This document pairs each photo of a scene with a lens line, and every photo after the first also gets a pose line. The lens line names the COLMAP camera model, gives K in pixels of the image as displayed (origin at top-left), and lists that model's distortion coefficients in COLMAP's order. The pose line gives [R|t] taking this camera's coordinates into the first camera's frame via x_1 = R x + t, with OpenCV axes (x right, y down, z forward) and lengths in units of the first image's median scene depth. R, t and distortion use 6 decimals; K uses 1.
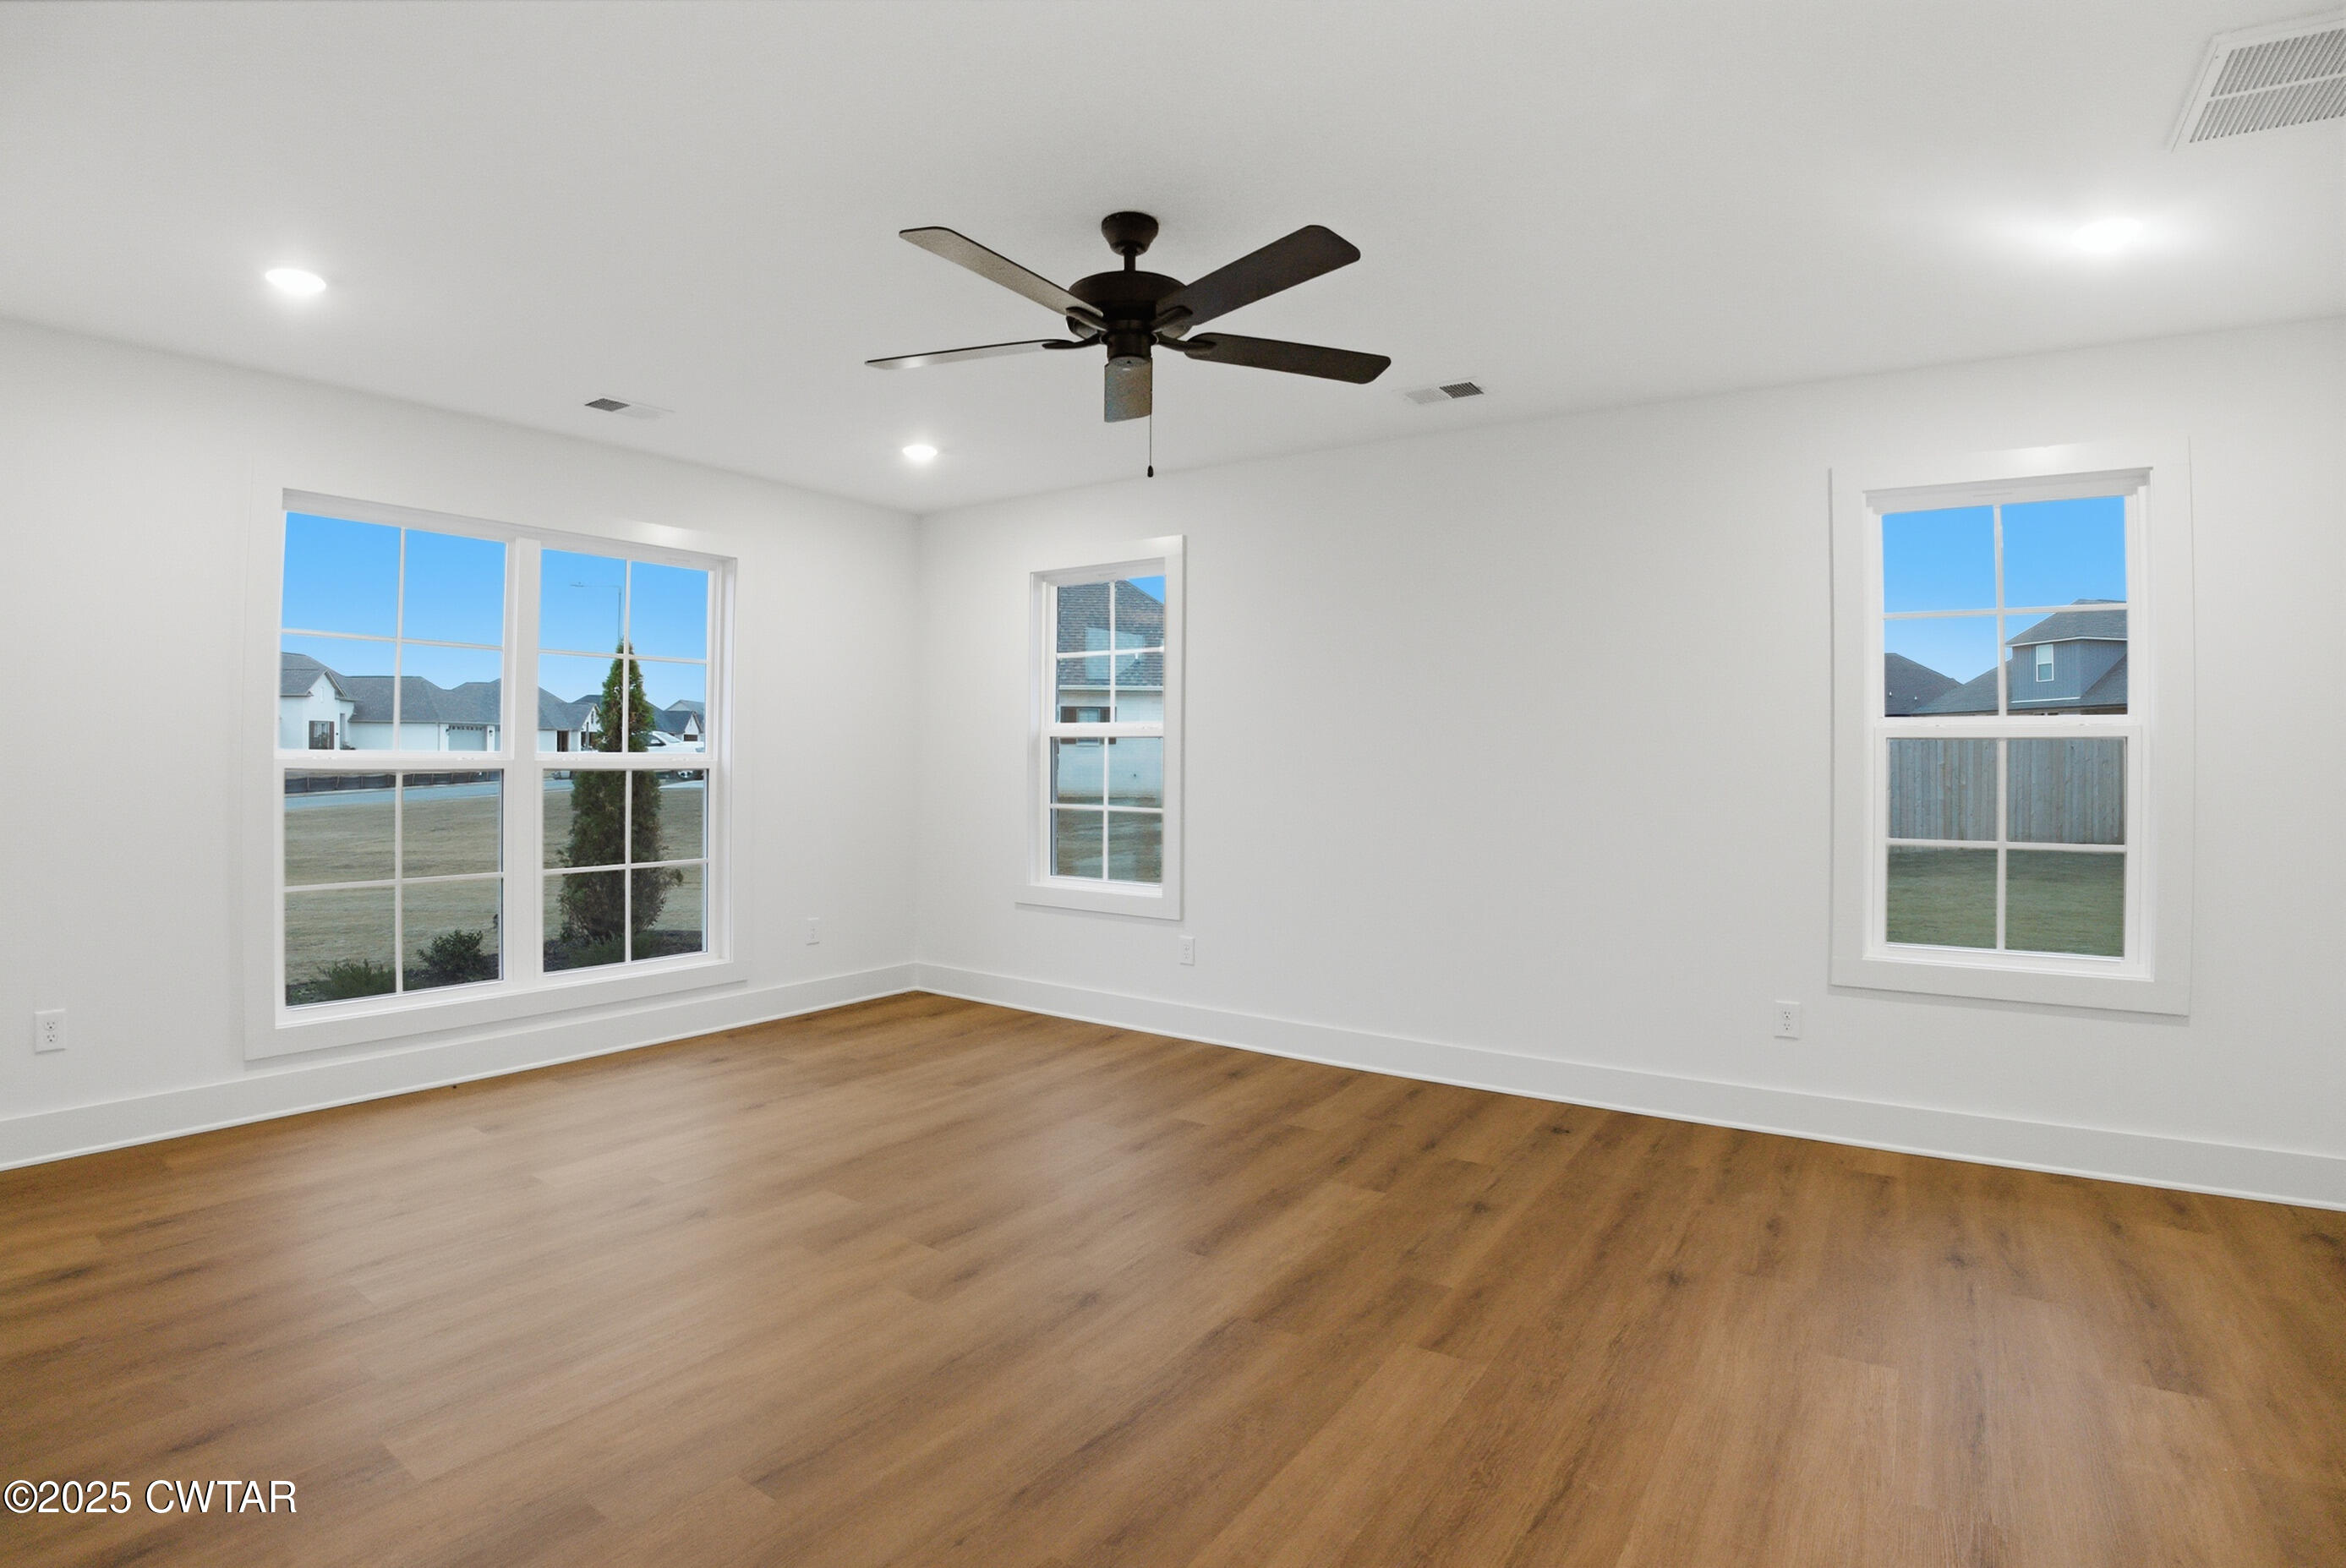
lens RADIAL K [[1162.5, 0, 1187.5], [0, 1162.5, 747.6], [0, 0, 1]] dist [-0.136798, 0.036743]
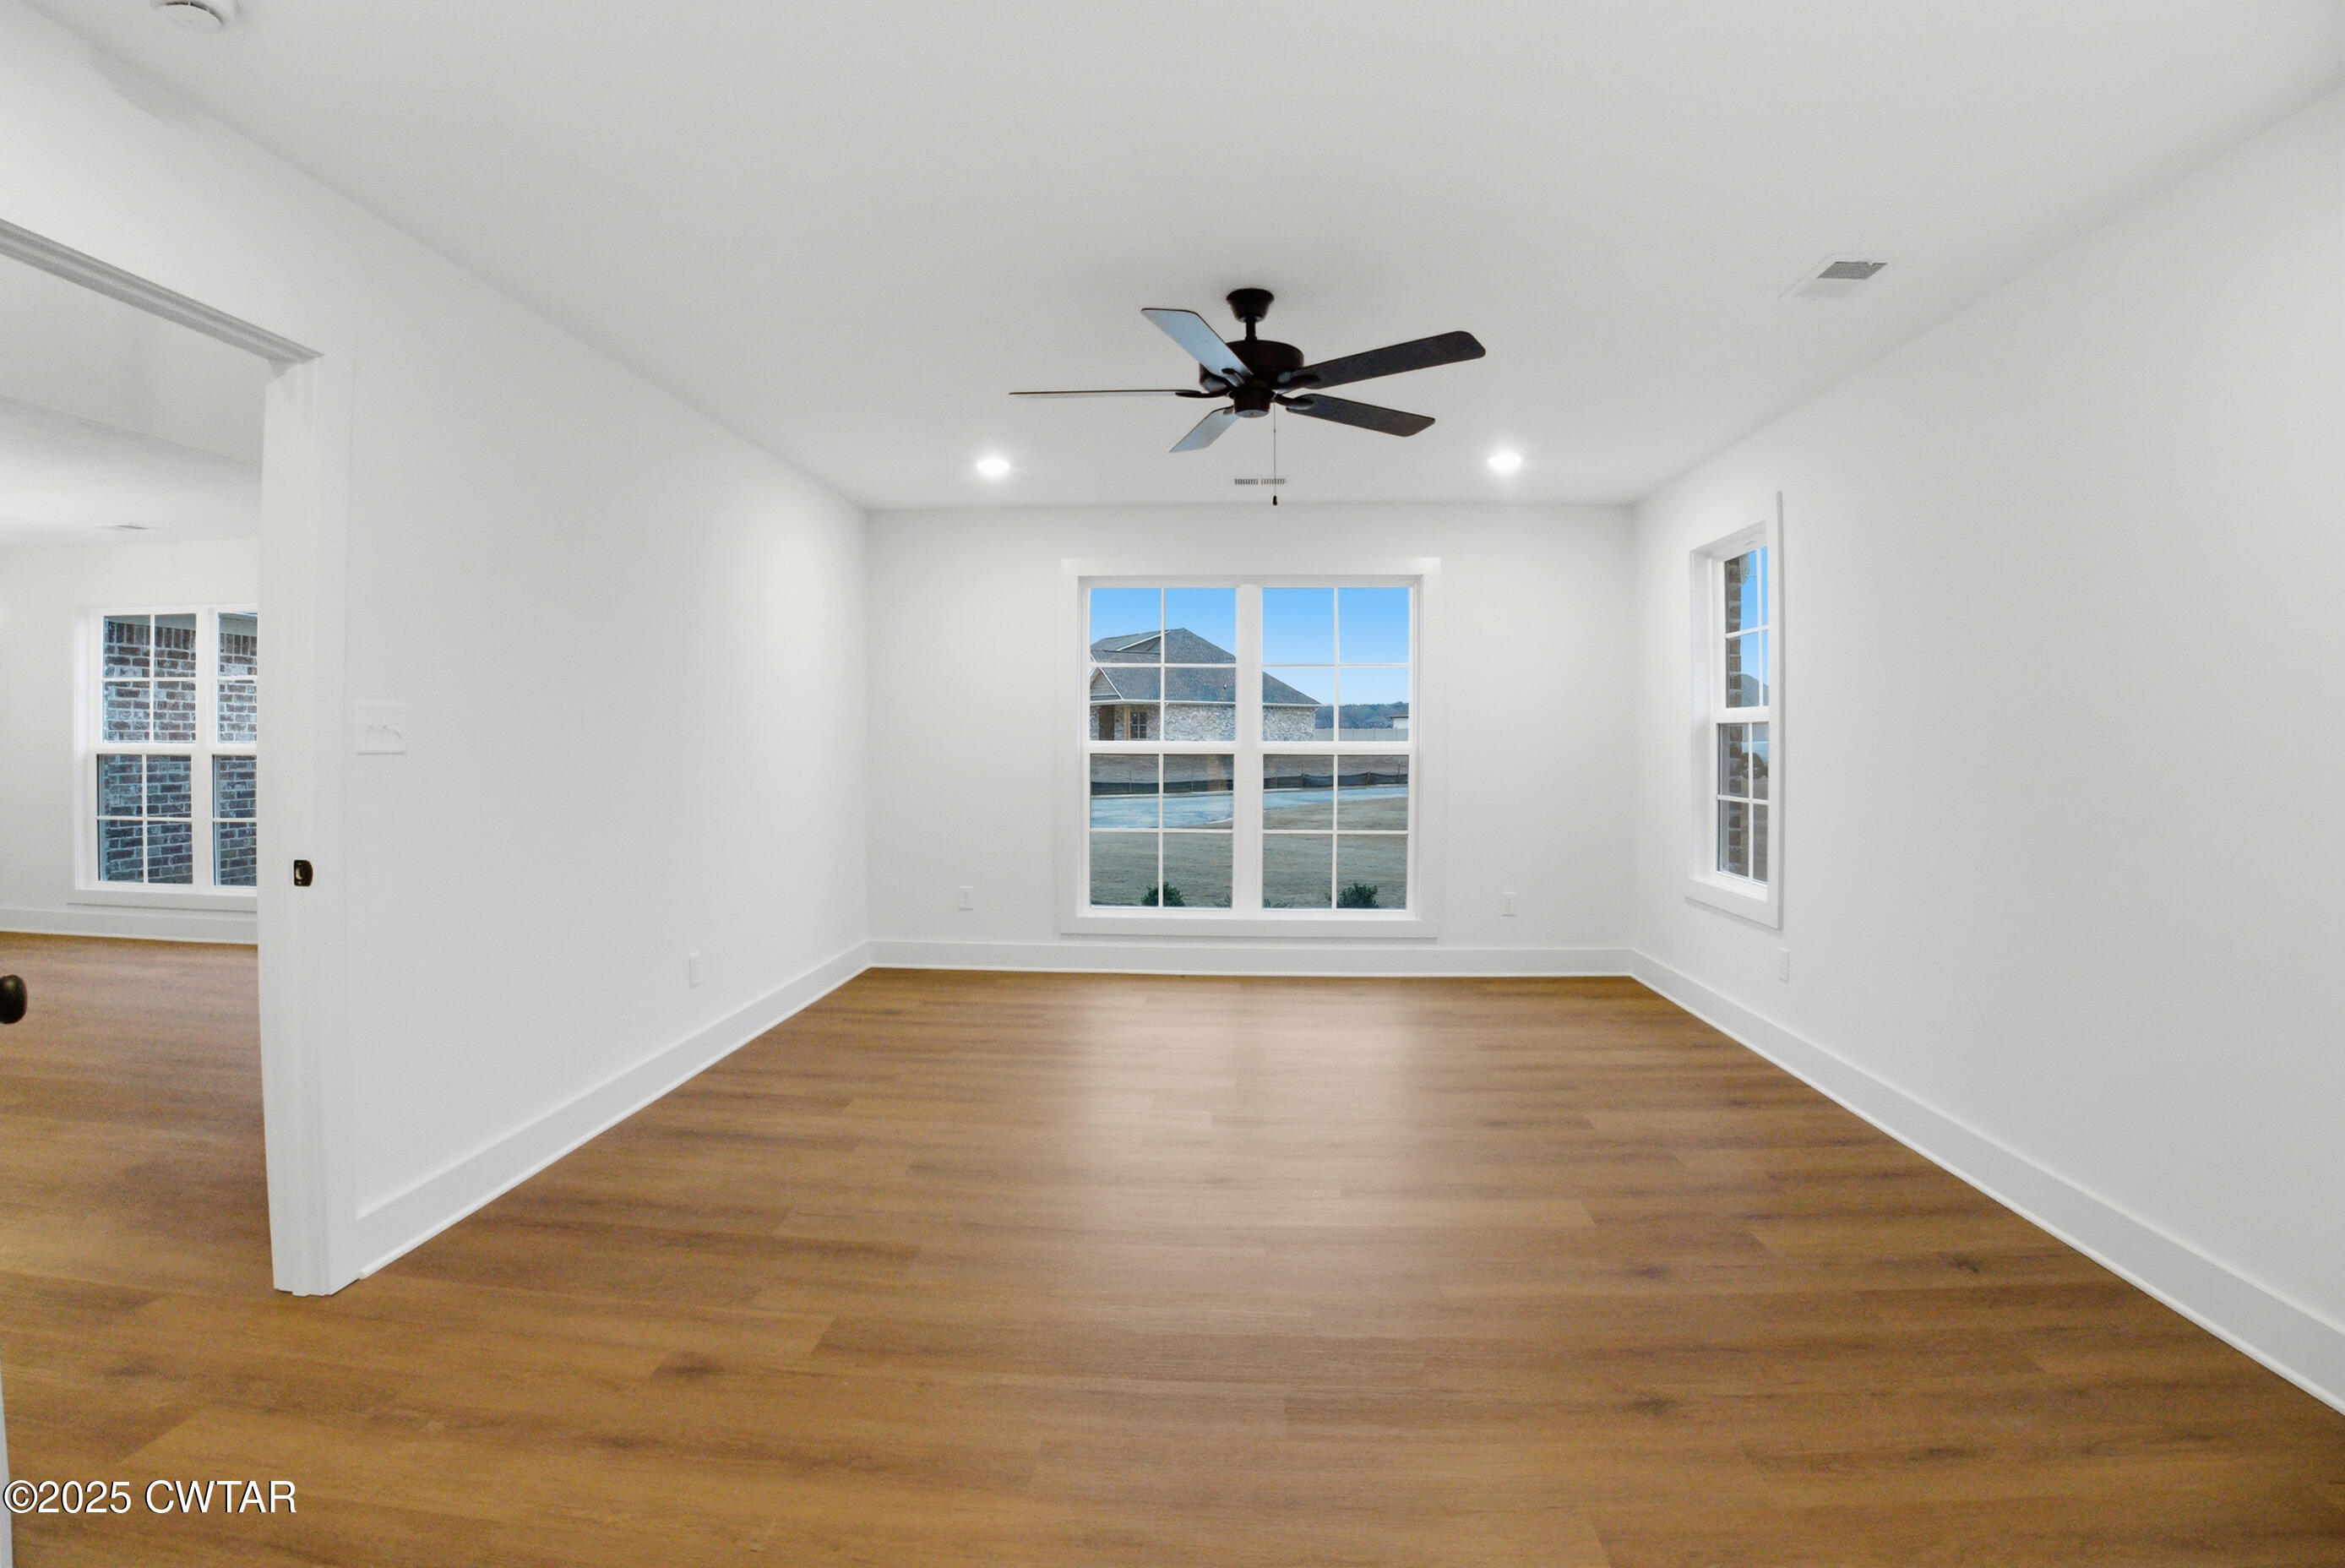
lens RADIAL K [[1157.2, 0, 1133.8], [0, 1157.2, 773.5], [0, 0, 1]] dist [-0.119176, 0.024477]
pose [[0.494313, 0.018423, -0.869089, 0.691044], [0.008746, 0.999619, 0.026165, 0.004408], [0.869240, -0.020535, 0.493964, 0.224252]]
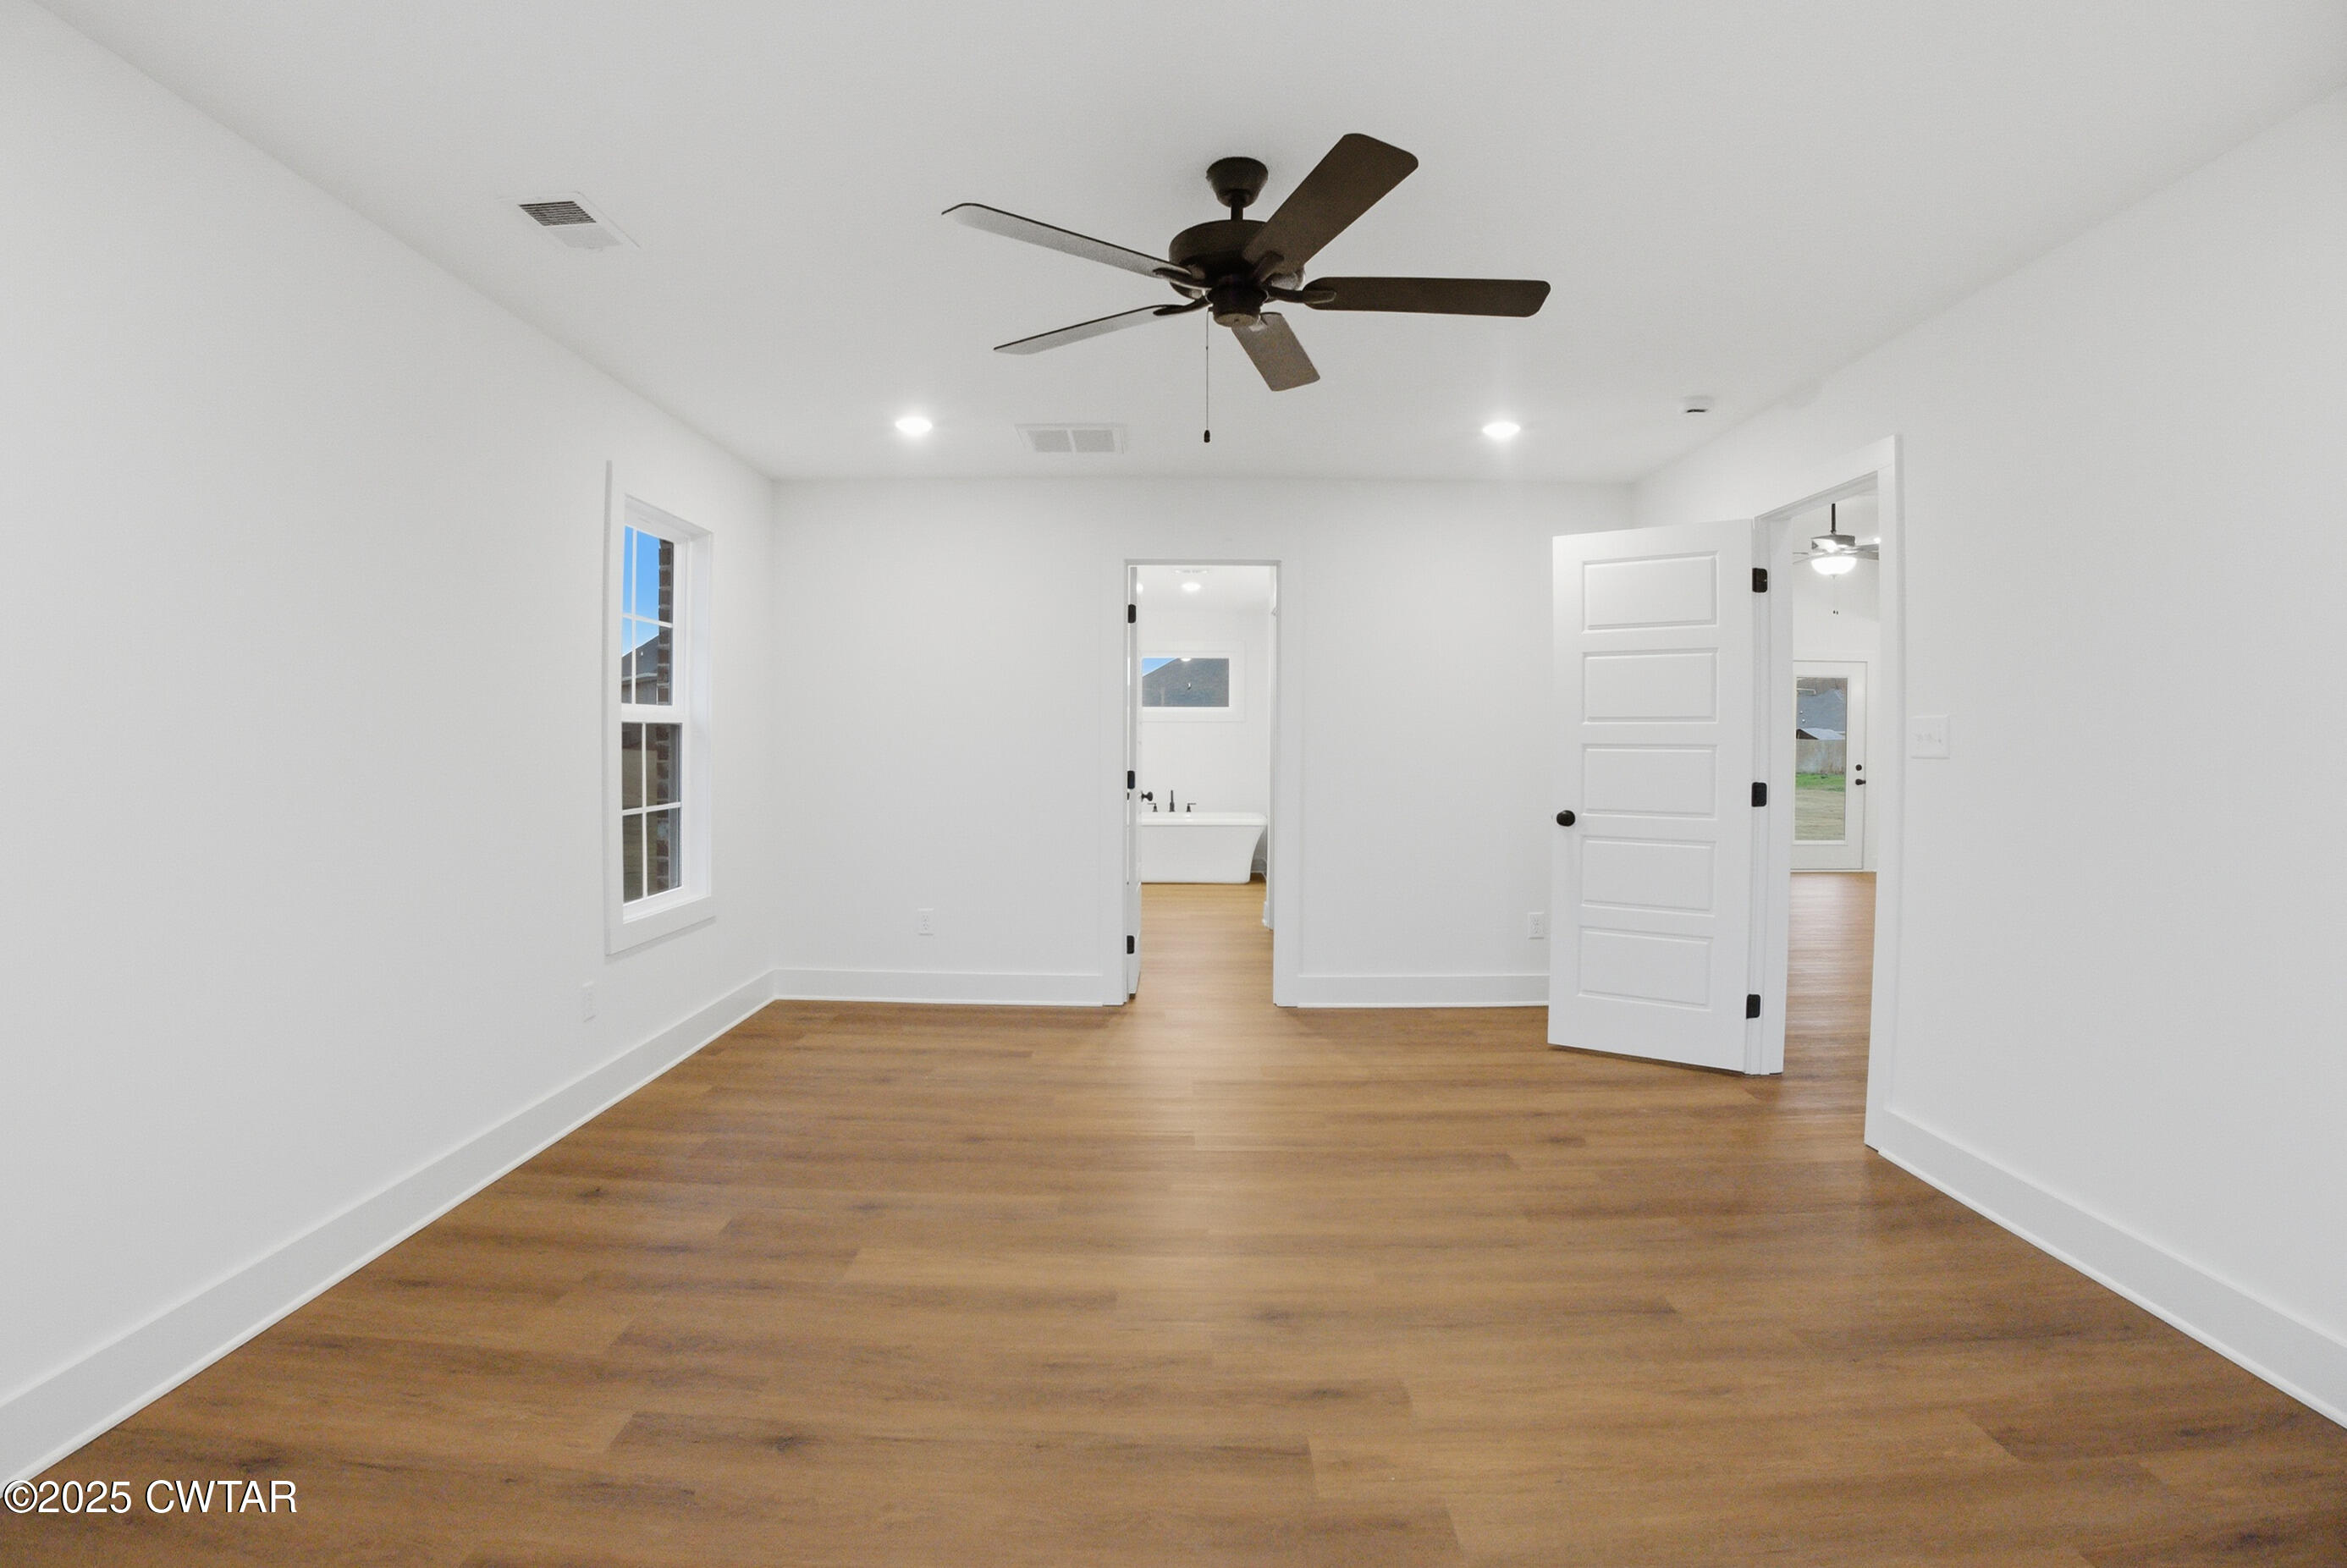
lens RADIAL K [[1158.1, 0, 1134.8], [0, 1158.1, 773.5], [0, 0, 1]] dist [-0.119176, 0.024477]
pose [[-0.542666, -0.033429, 0.839283, -0.591595], [-0.014347, 0.999431, 0.030531, 0.000709], [-0.839826, 0.004527, -0.542837, 1.175608]]
